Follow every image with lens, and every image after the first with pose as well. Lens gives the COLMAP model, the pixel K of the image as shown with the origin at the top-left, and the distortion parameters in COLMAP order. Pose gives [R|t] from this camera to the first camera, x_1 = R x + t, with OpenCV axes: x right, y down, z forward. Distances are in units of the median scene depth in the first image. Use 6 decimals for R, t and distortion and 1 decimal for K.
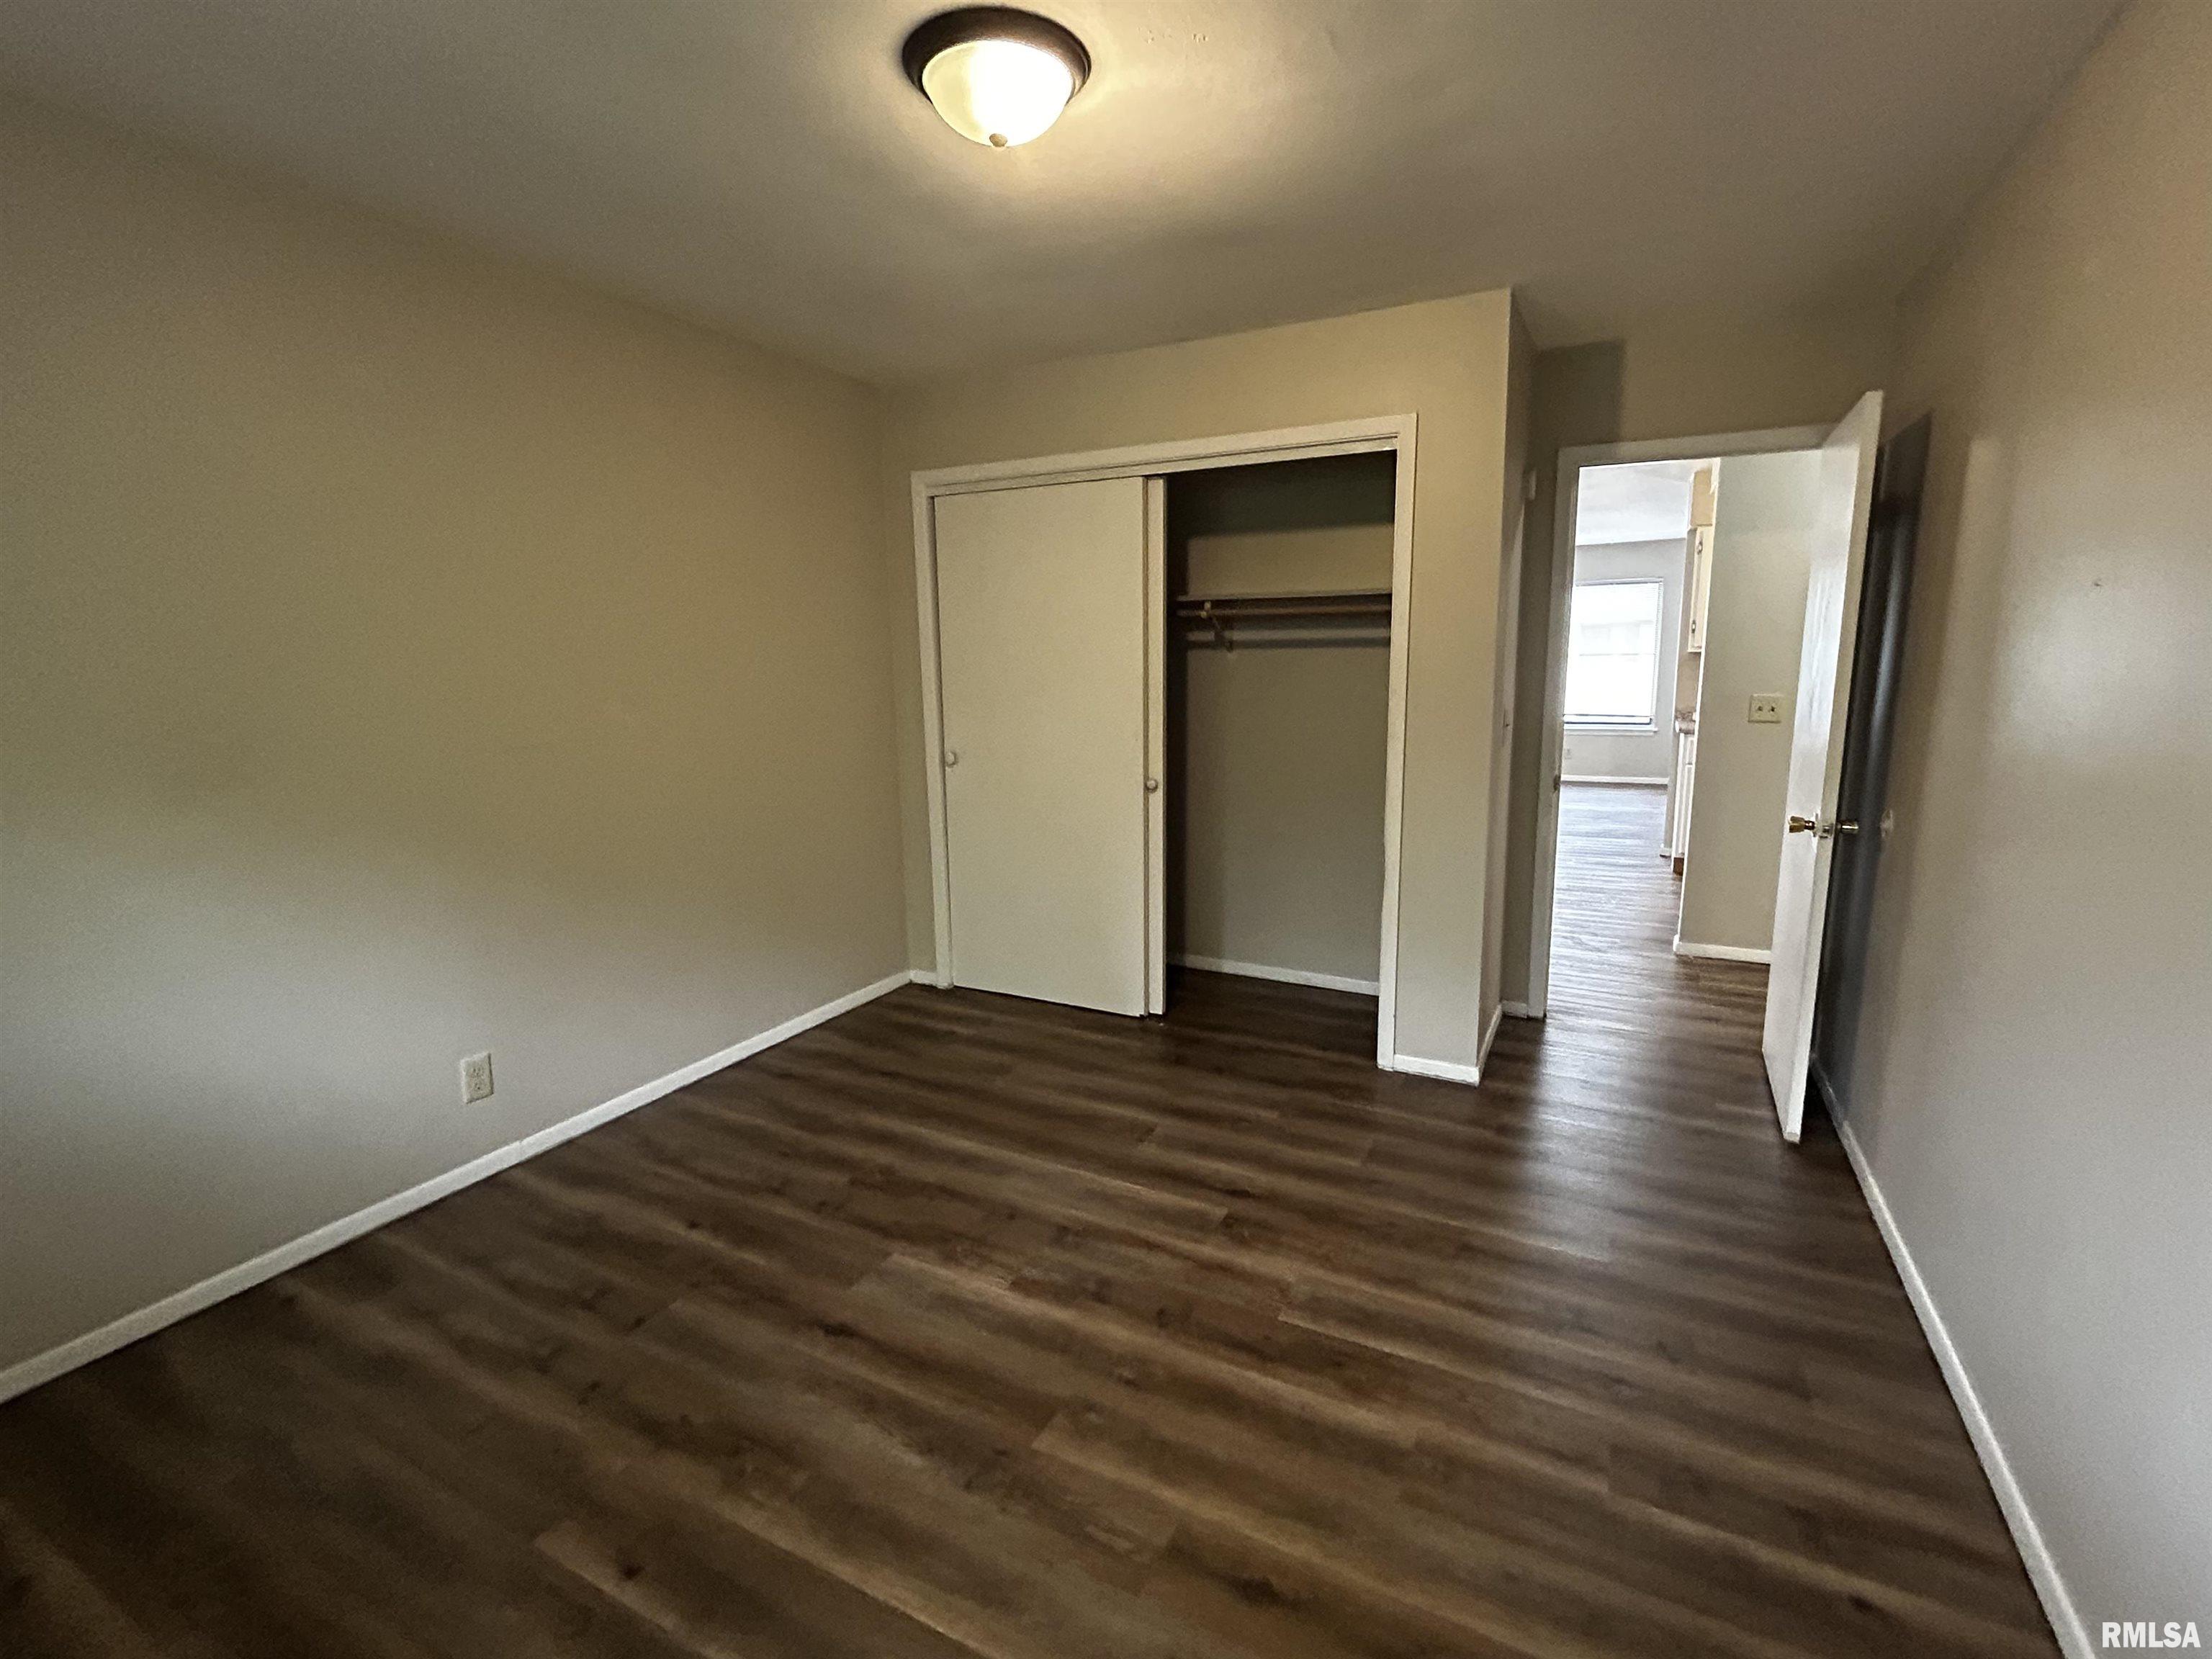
lens RADIAL K [[1017.6, 0, 1092.9], [0, 1017.6, 831.6], [0, 0, 1]] dist [0.000650, -0.001091]
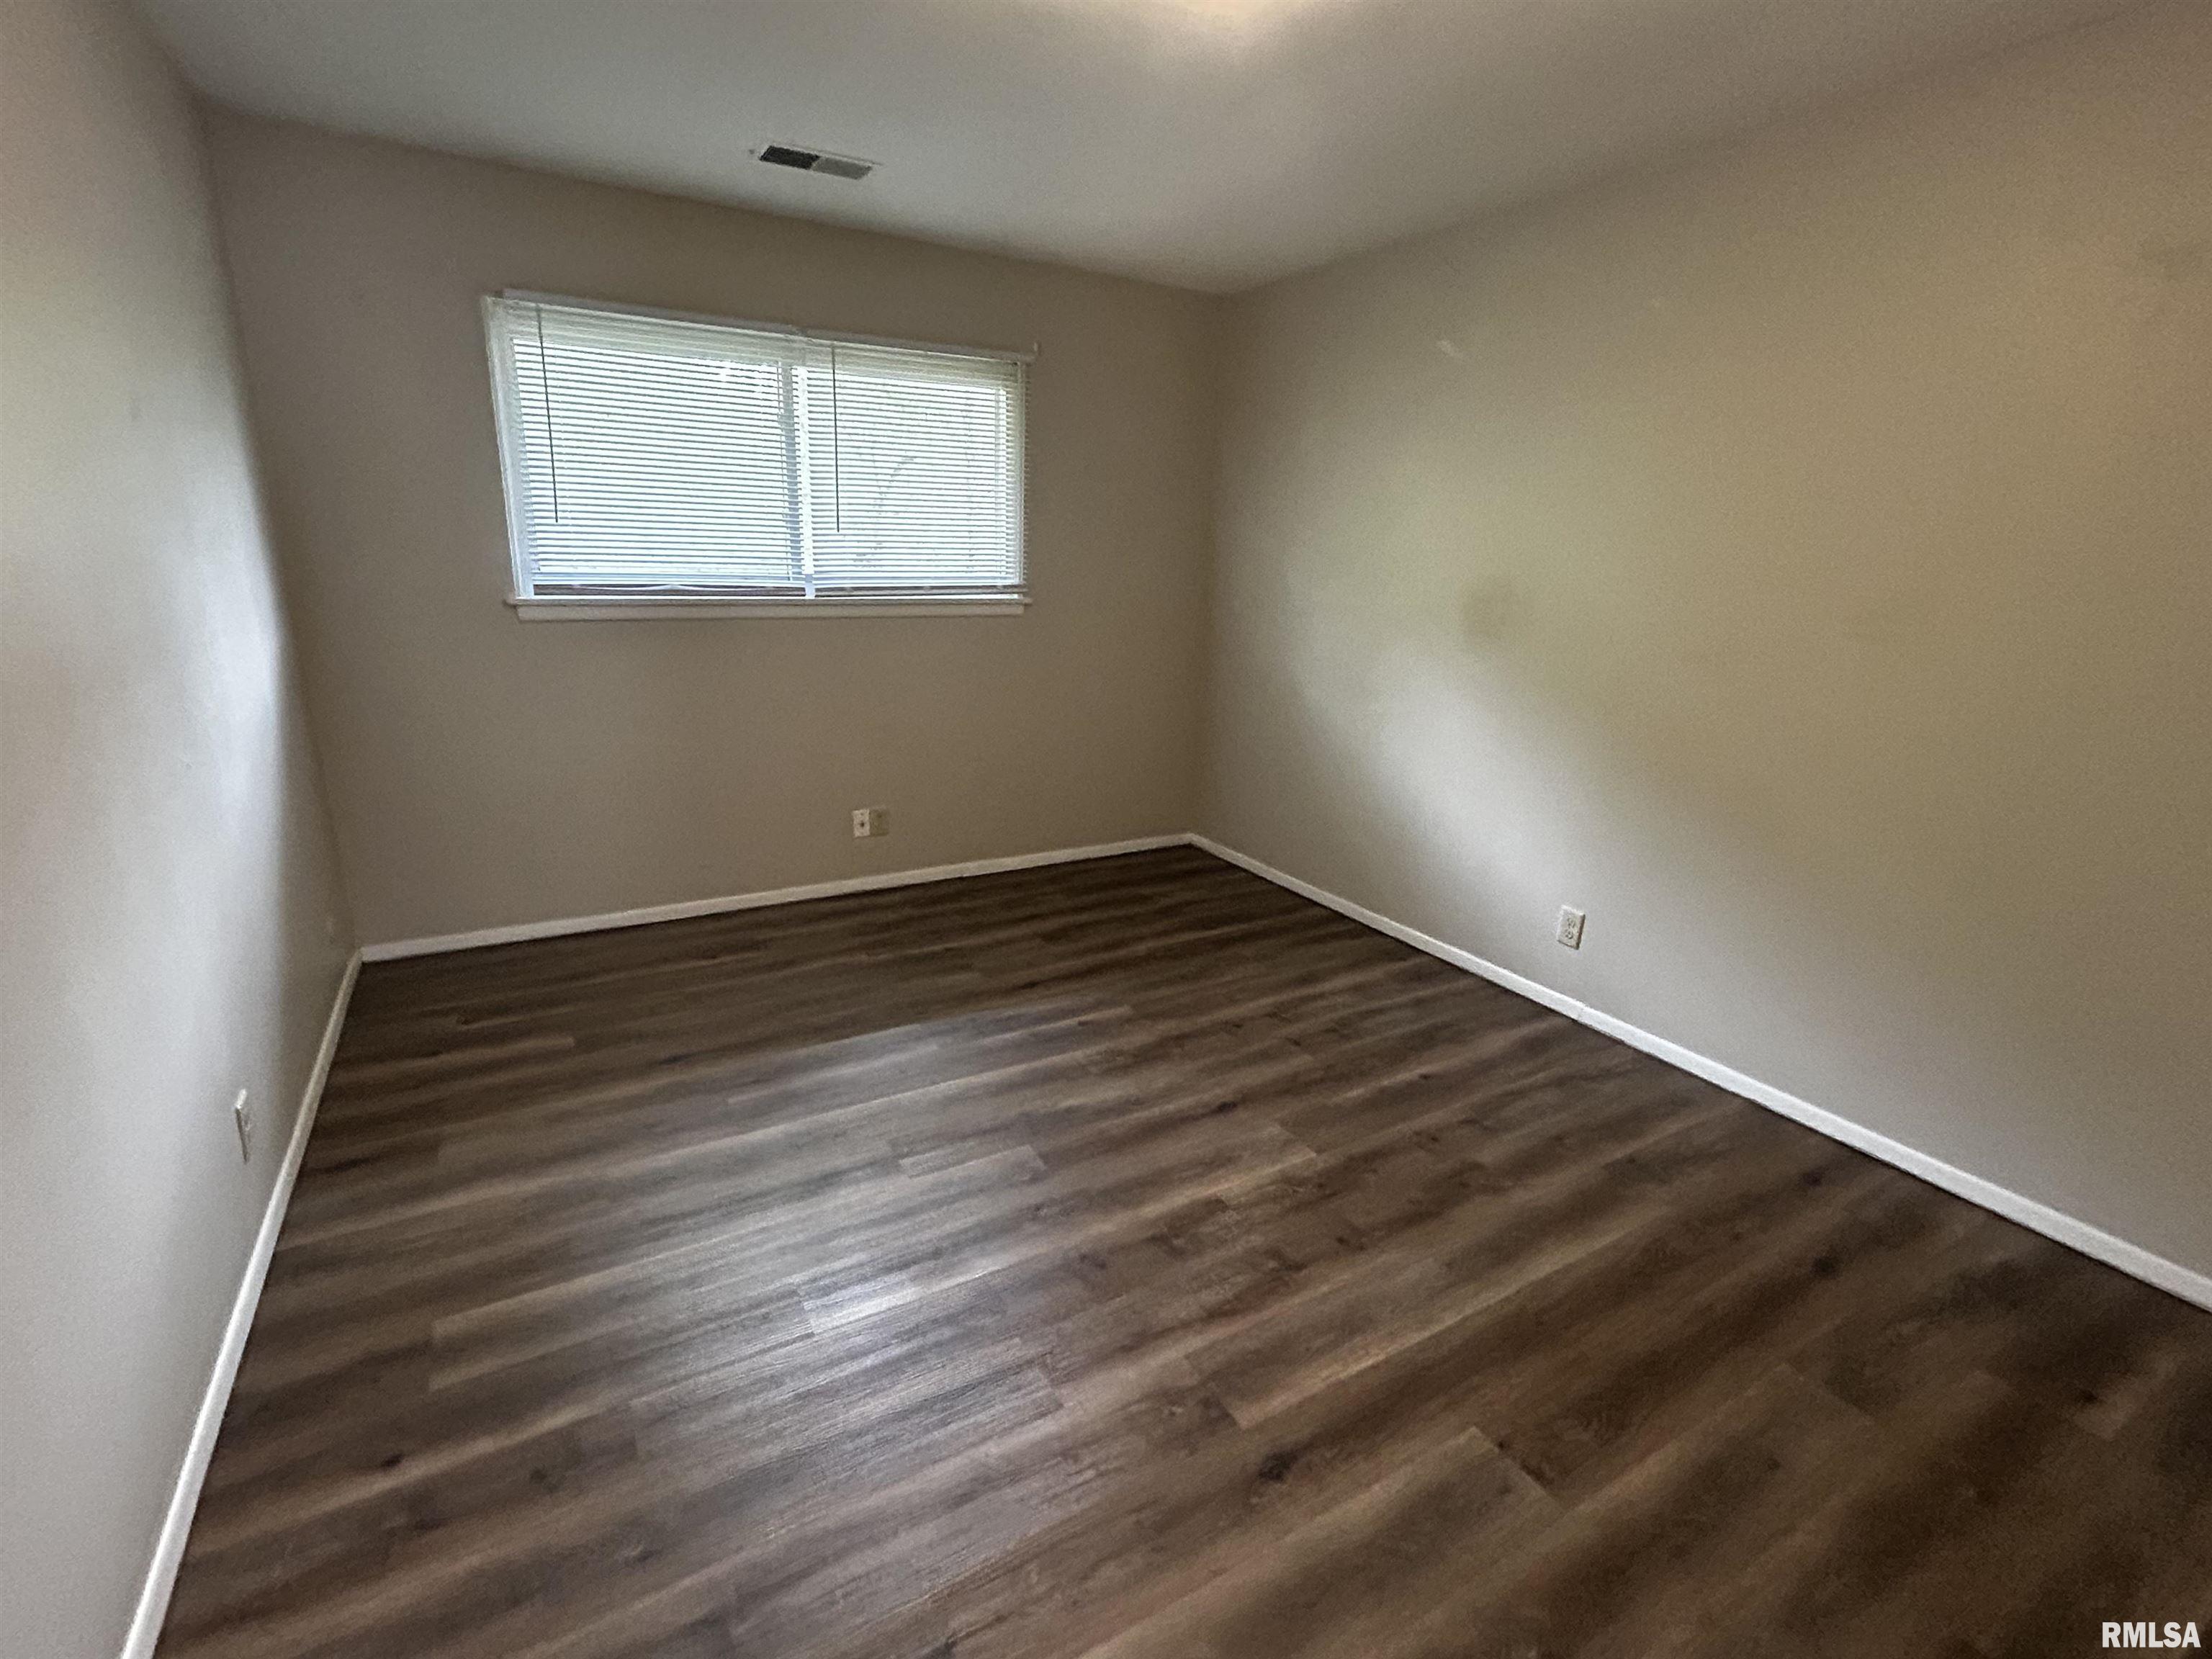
lens RADIAL K [[1017.6, 0, 1095.9], [0, 1017.6, 823.7], [0, 0, 1]] dist [0.000650, -0.001091]
pose [[-0.550864, 0.214386, -0.806590, 0.622219], [-0.163582, 0.919964, 0.356239, -0.197986], [0.818407, 0.328183, -0.471706, 1.097163]]
